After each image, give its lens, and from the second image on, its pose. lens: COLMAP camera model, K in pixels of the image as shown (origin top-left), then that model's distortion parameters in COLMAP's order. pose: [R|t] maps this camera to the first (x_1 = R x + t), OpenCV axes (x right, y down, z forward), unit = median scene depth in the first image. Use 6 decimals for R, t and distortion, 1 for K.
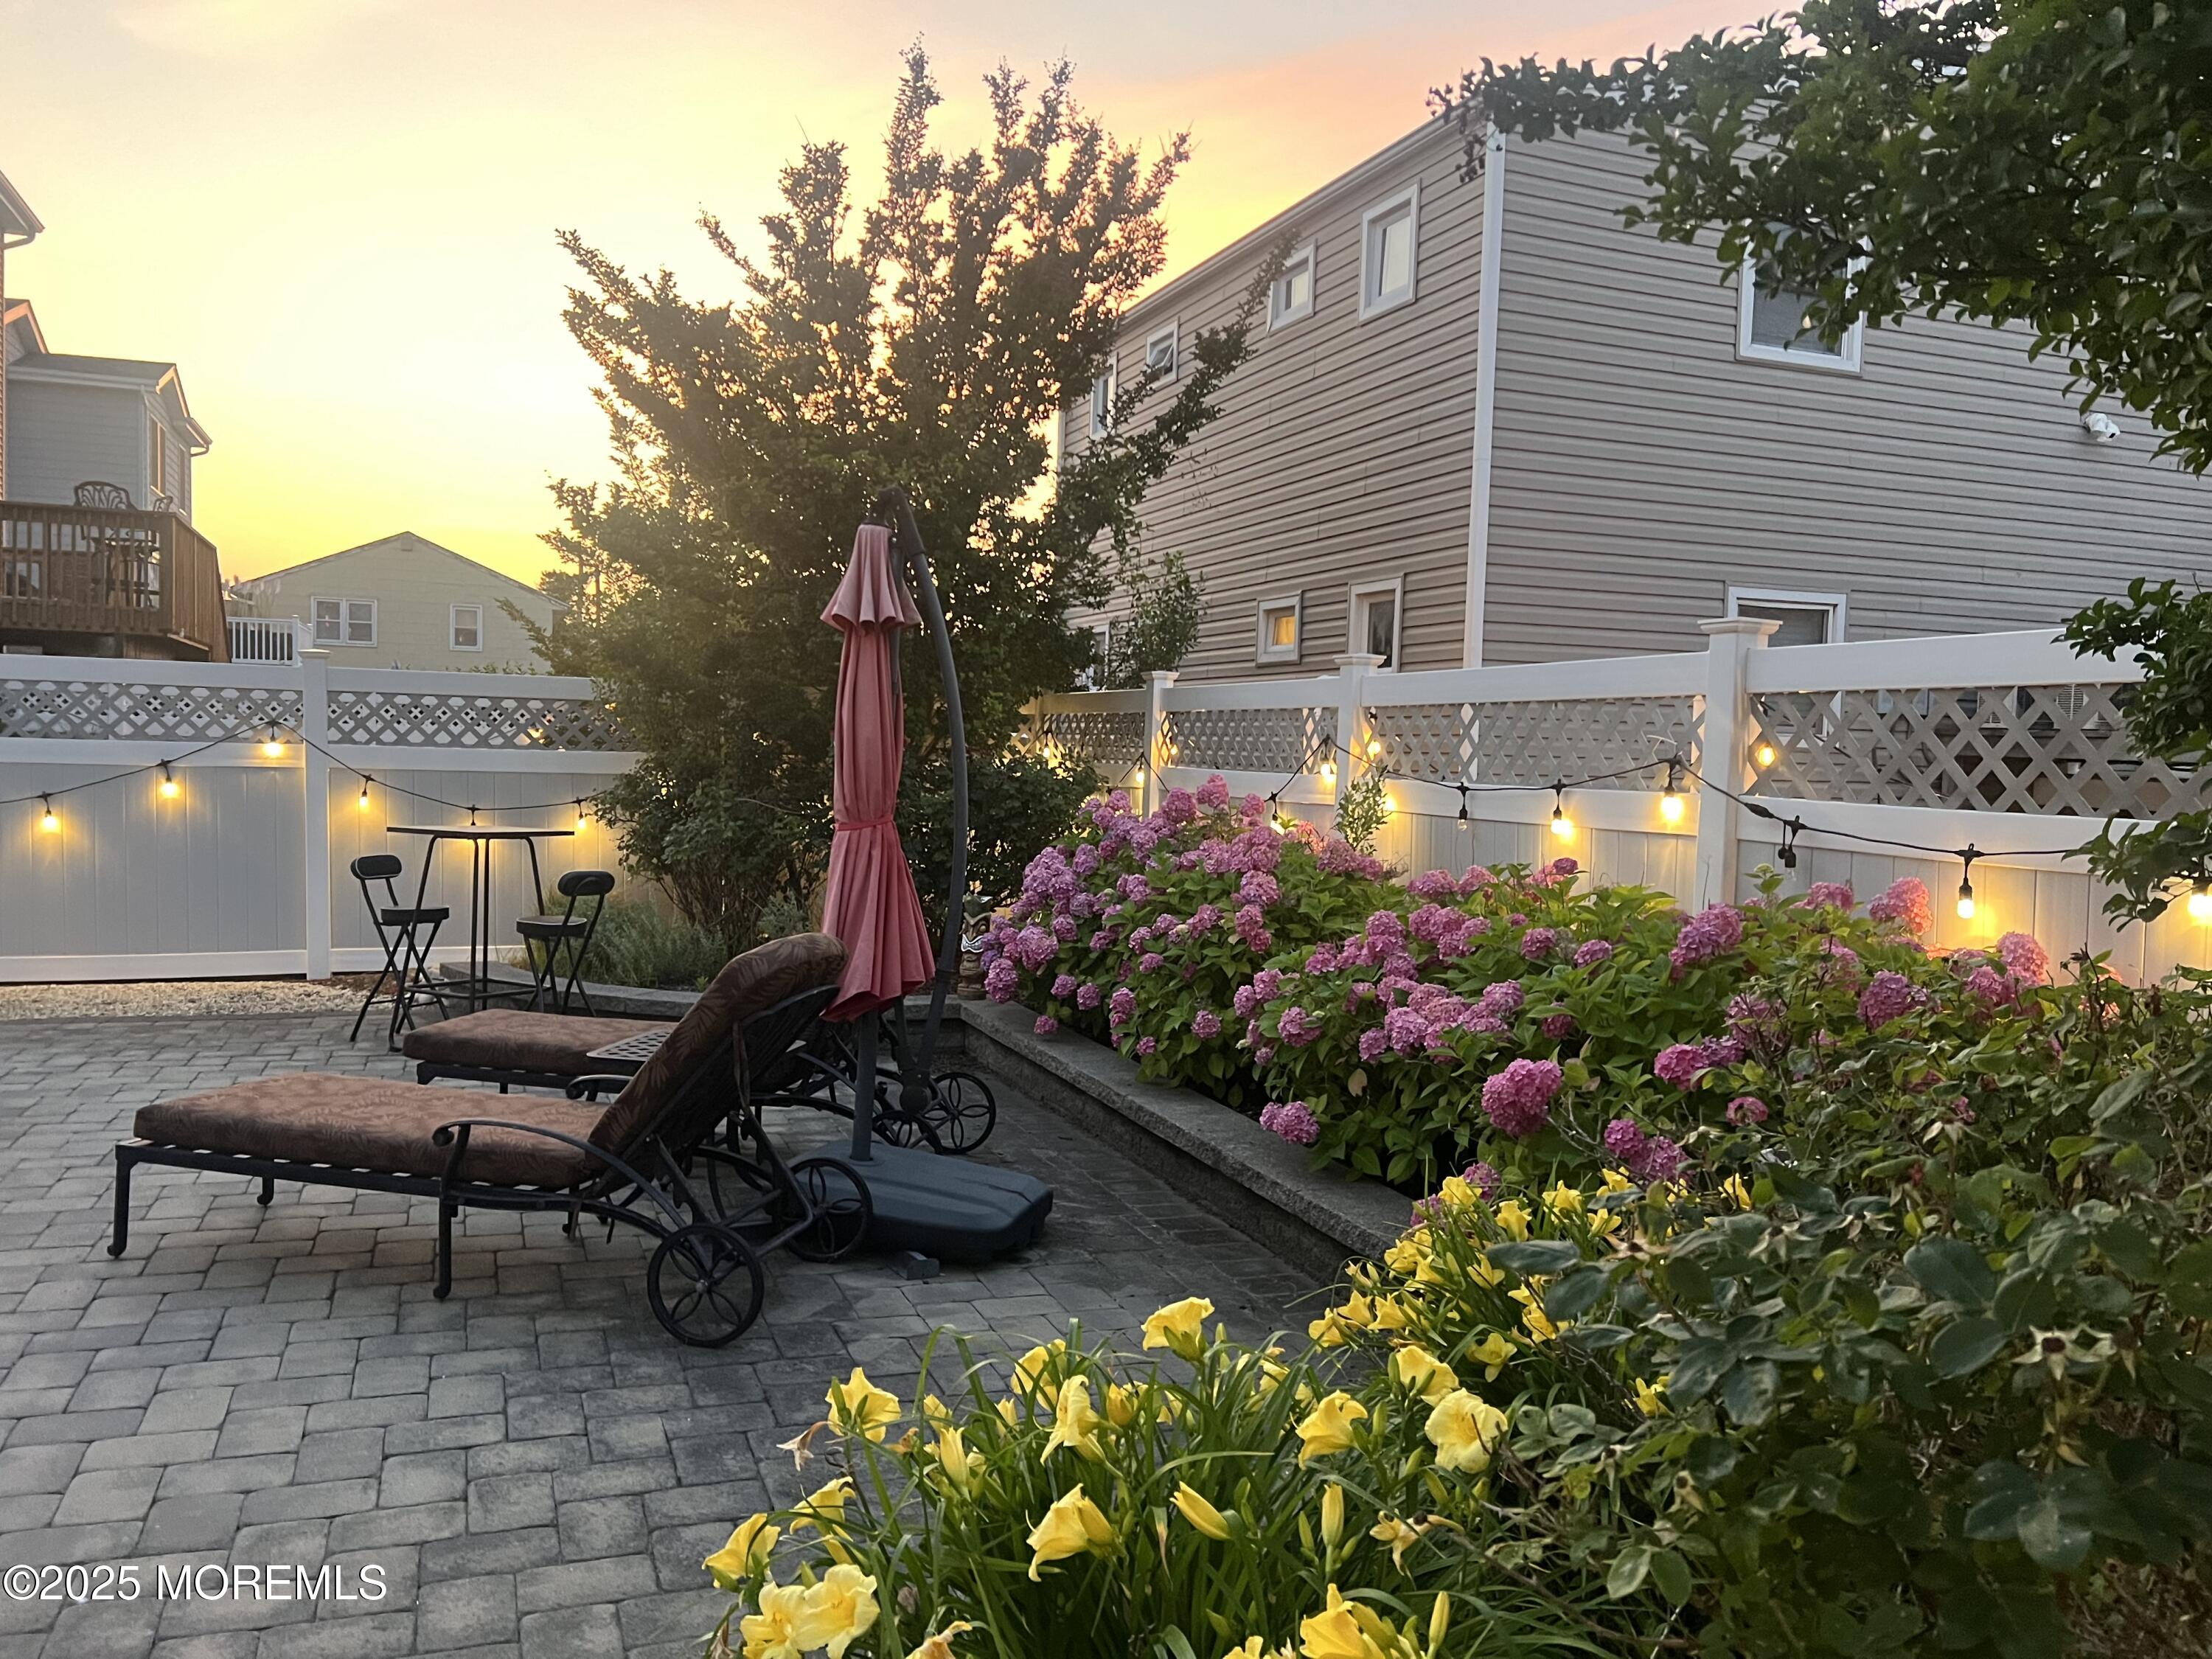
lens RADIAL K [[1685.6, 0, 1106.0], [0, 1685.6, 829.5], [0, 0, 1]] dist [0.028103, -0.003470]
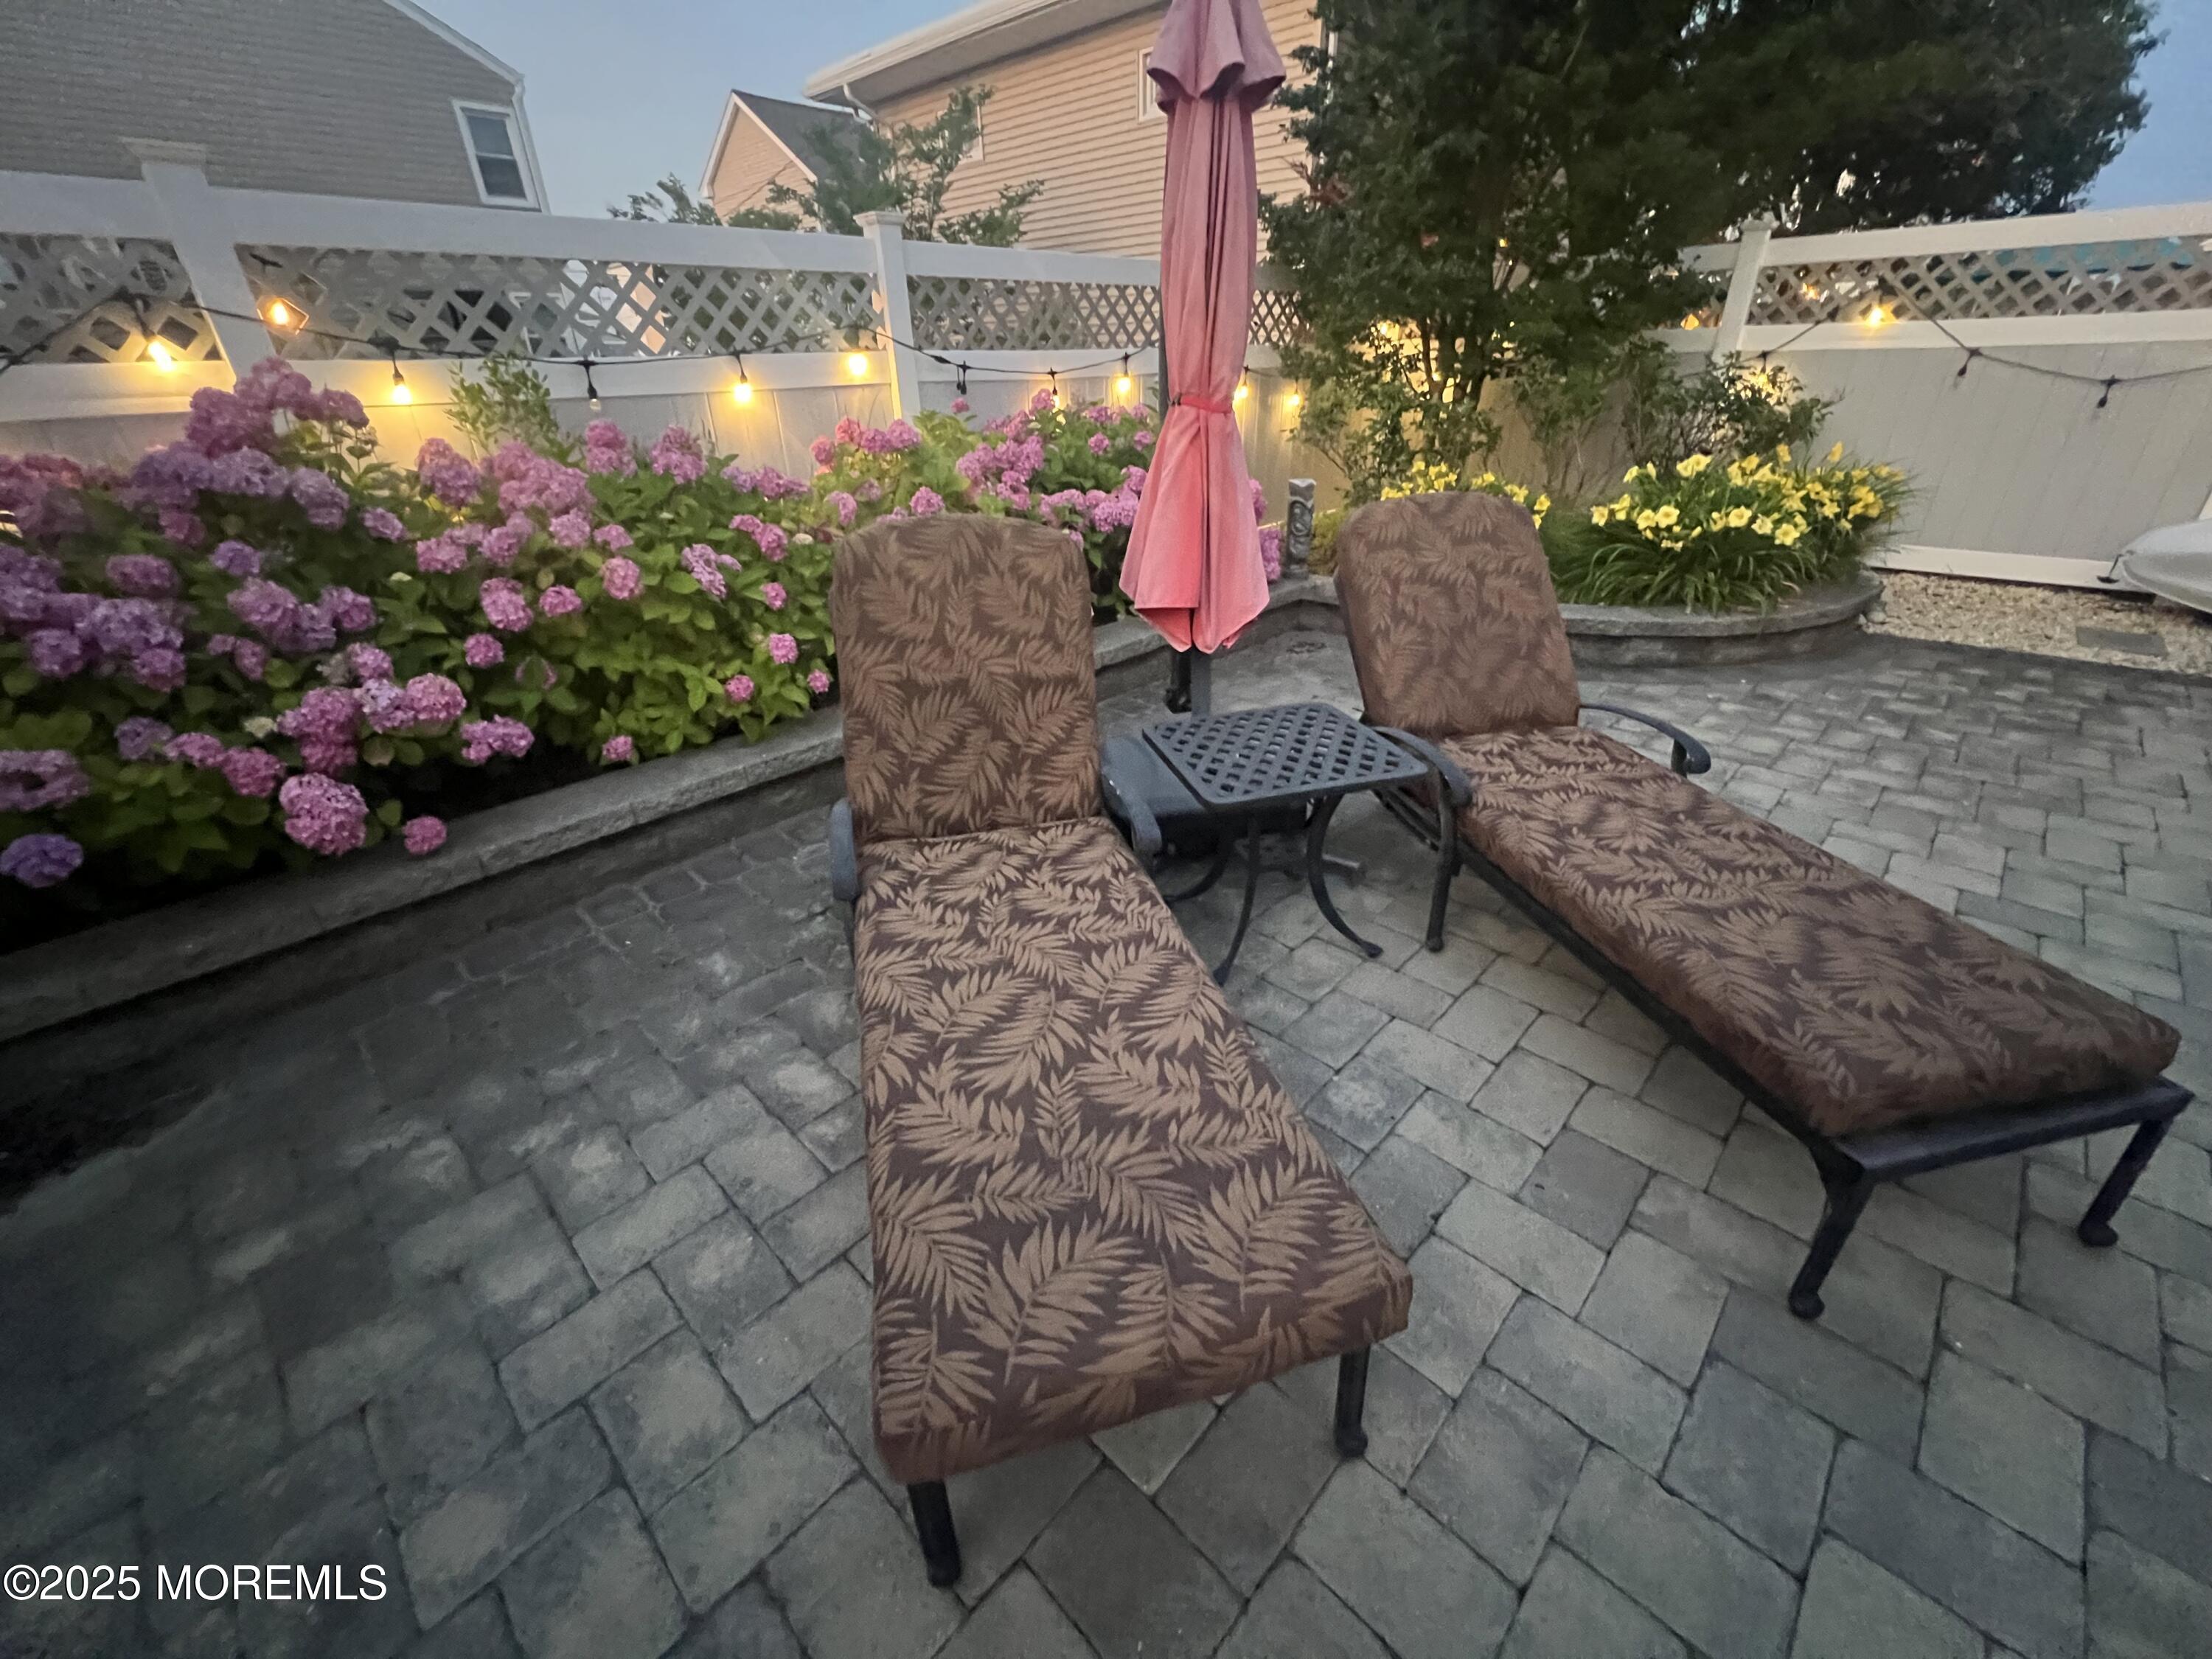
lens RADIAL K [[889.5, 0, 1102.9], [0, 889.5, 826.6], [0, 0, 1]] dist [-0.002171, 0.000207]
pose [[-0.424793, -0.438791, 0.791842, -0.522130], [0.052878, 0.861163, 0.505571, -0.045036], [-0.903745, 0.256634, -0.342613, 1.174845]]
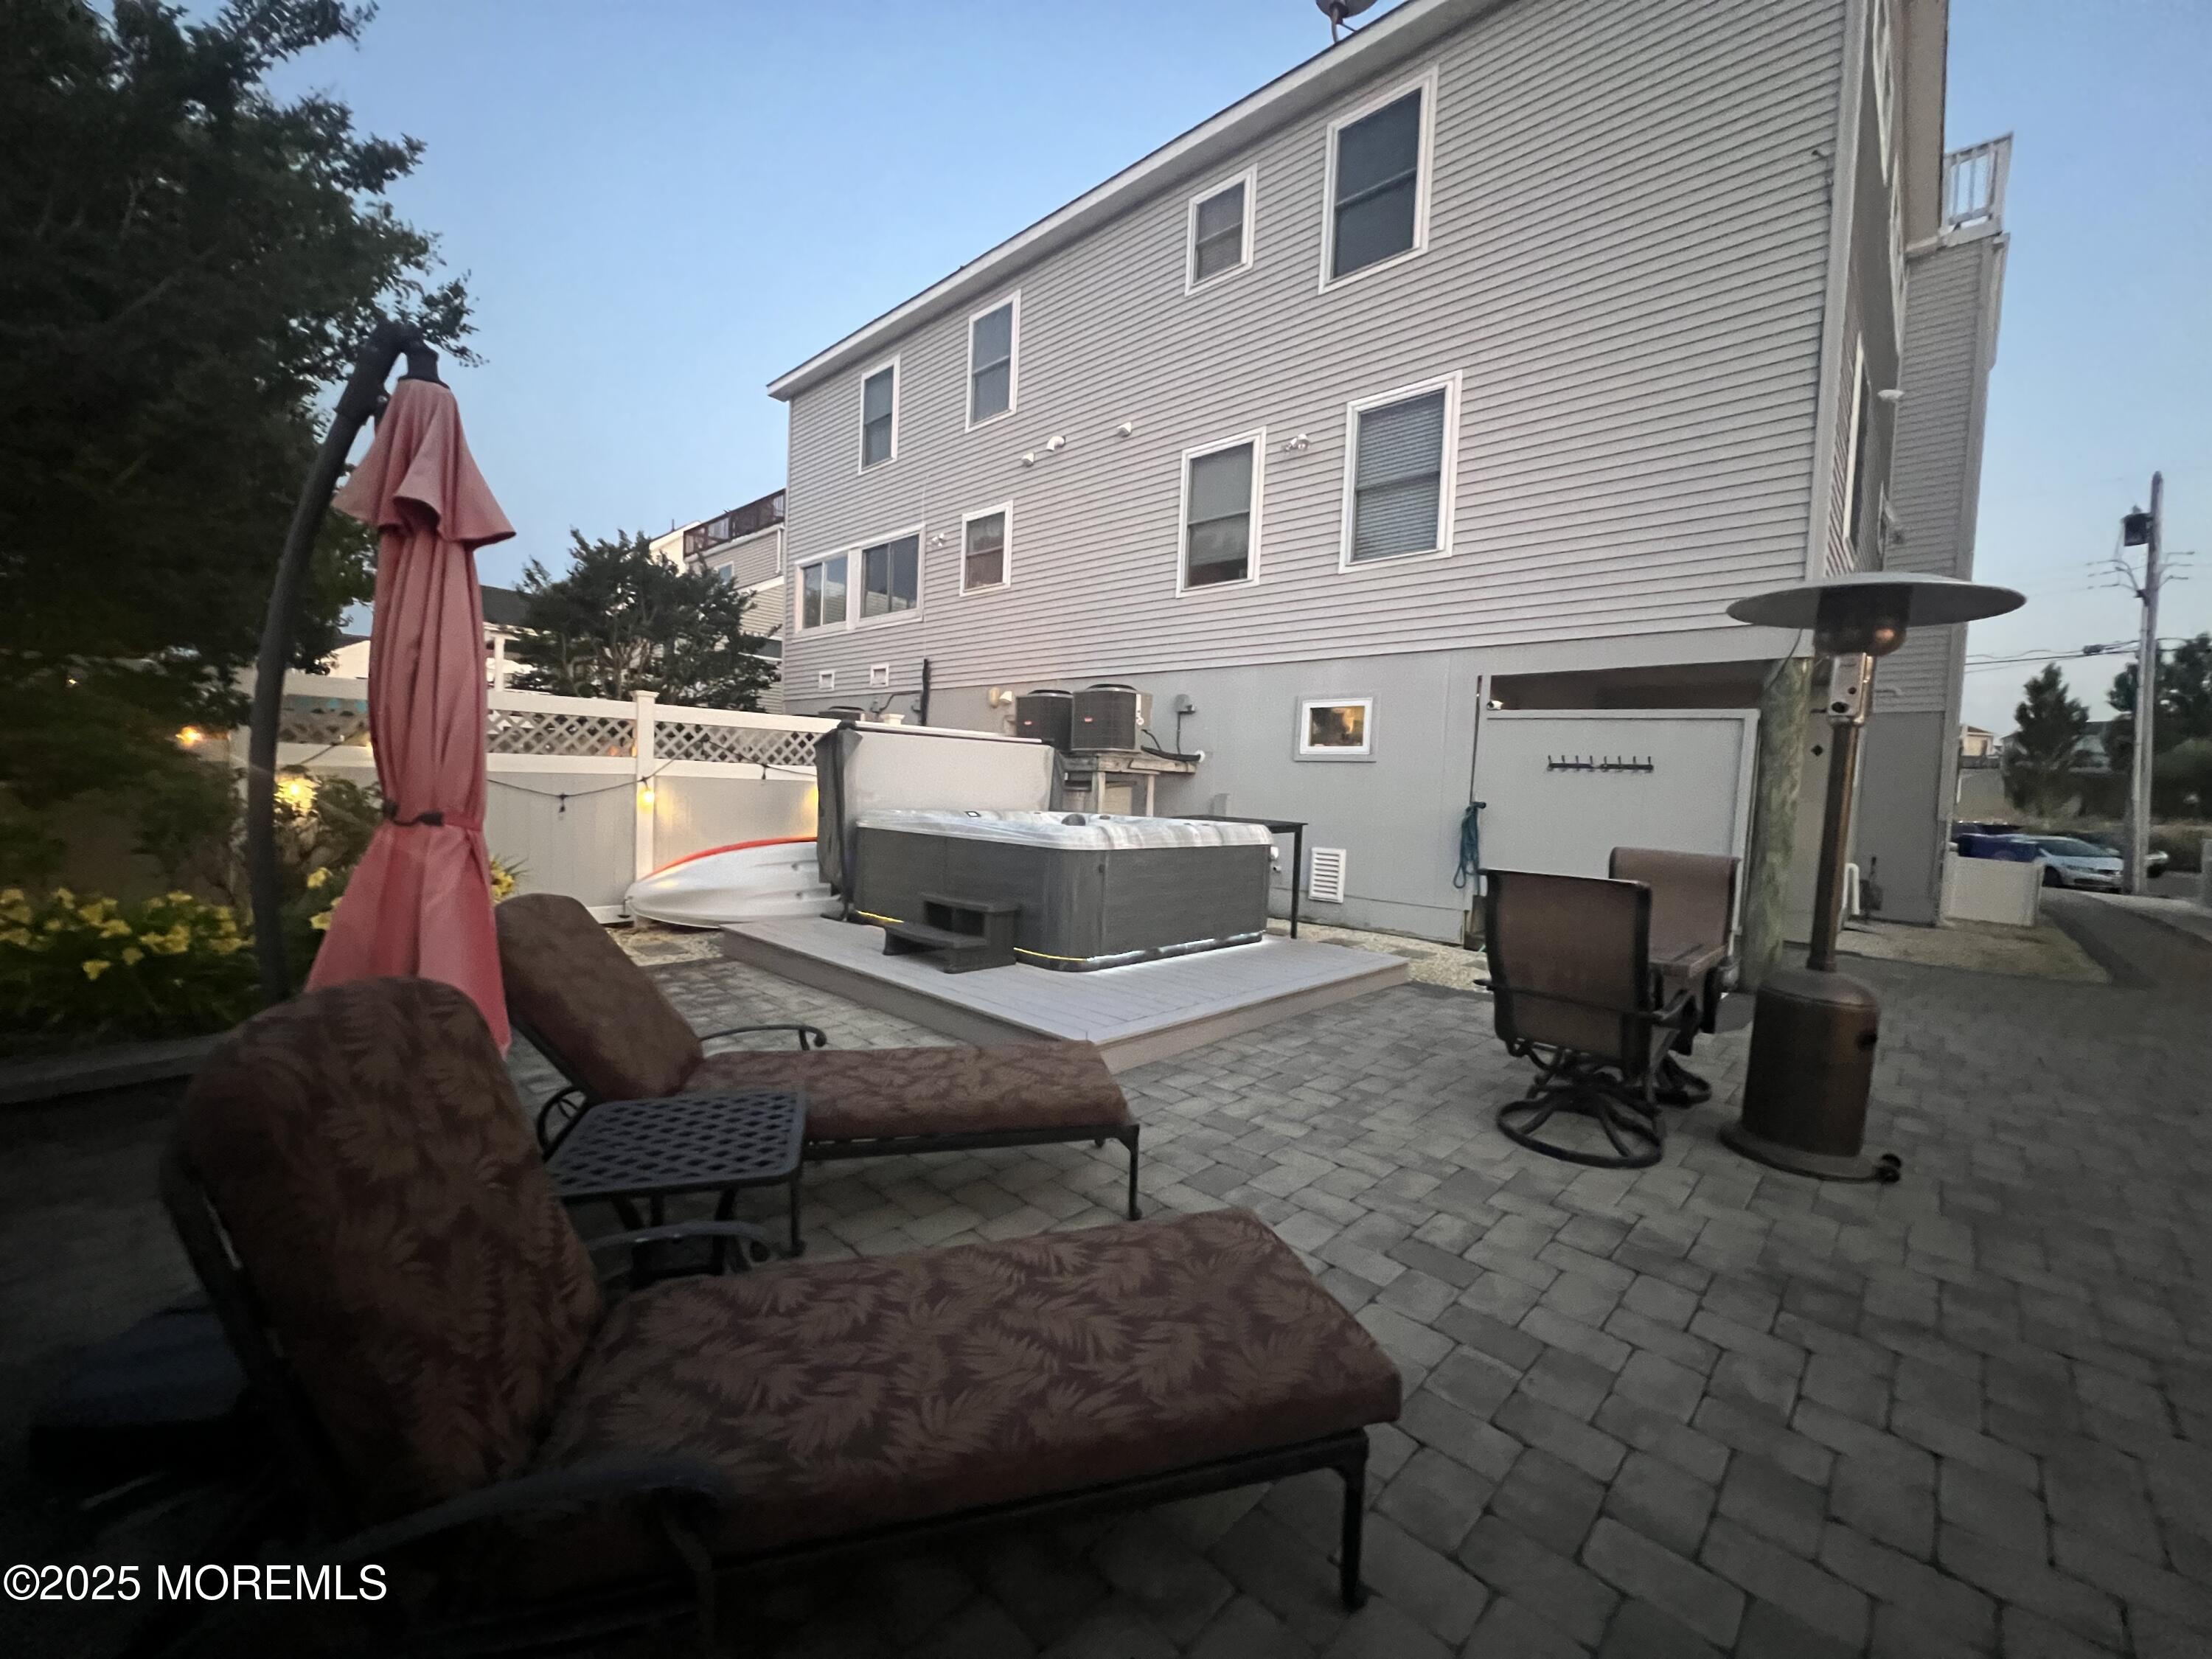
lens RADIAL K [[886.1, 0, 1106.0], [0, 886.1, 829.5], [0, 0, 1]] dist [-0.001263, -0.000136]
pose [[-0.898226, -0.041219, -0.437597, -0.217490], [-0.084658, 0.993176, 0.080220, -0.051311], [0.431304, 0.109102, -0.895586, 1.371130]]
